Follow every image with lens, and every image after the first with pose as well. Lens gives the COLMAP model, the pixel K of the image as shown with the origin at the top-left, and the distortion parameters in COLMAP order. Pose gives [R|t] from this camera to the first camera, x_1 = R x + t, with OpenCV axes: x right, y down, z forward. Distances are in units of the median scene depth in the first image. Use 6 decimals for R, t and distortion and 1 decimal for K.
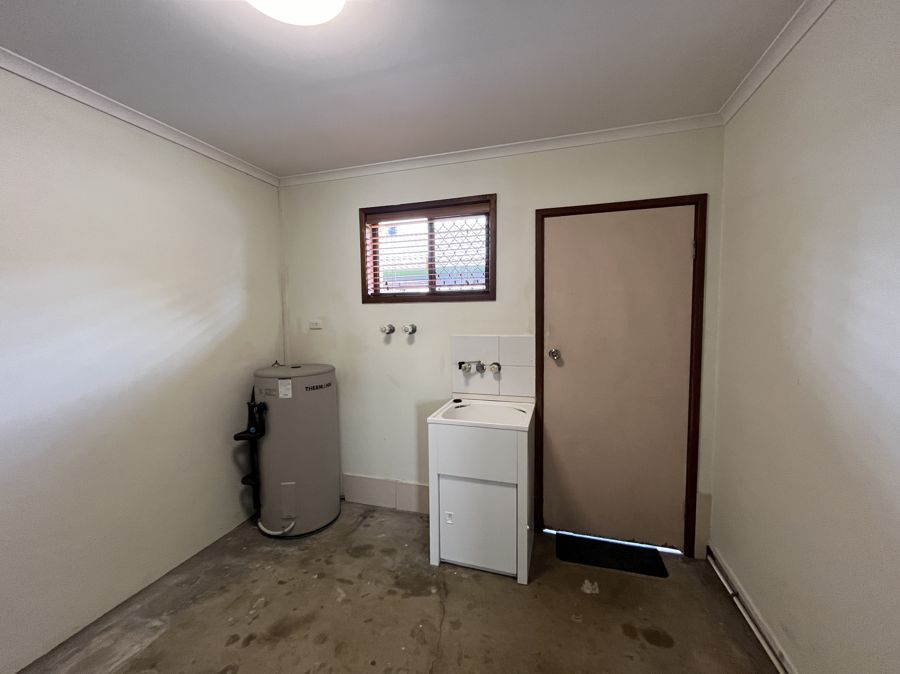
lens RADIAL K [[367.0, 0, 451.0], [0, 367.0, 334.0], [0, 0, 1]] dist [-0.003148, 0.000061]
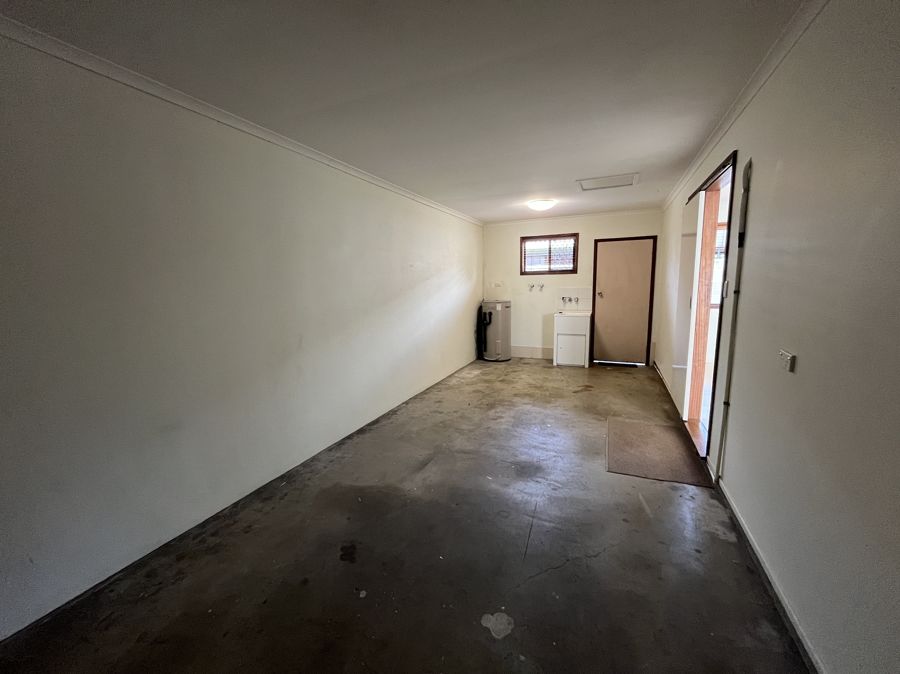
lens RADIAL K [[367.0, 0, 448.5], [0, 367.0, 339.4], [0, 0, 1]] dist [-0.003148, 0.000061]
pose [[0.994692, 0.007283, -0.102640, -0.528539], [0.001330, 0.996499, 0.083597, 0.158696], [0.102889, -0.083290, 0.991200, -1.757555]]
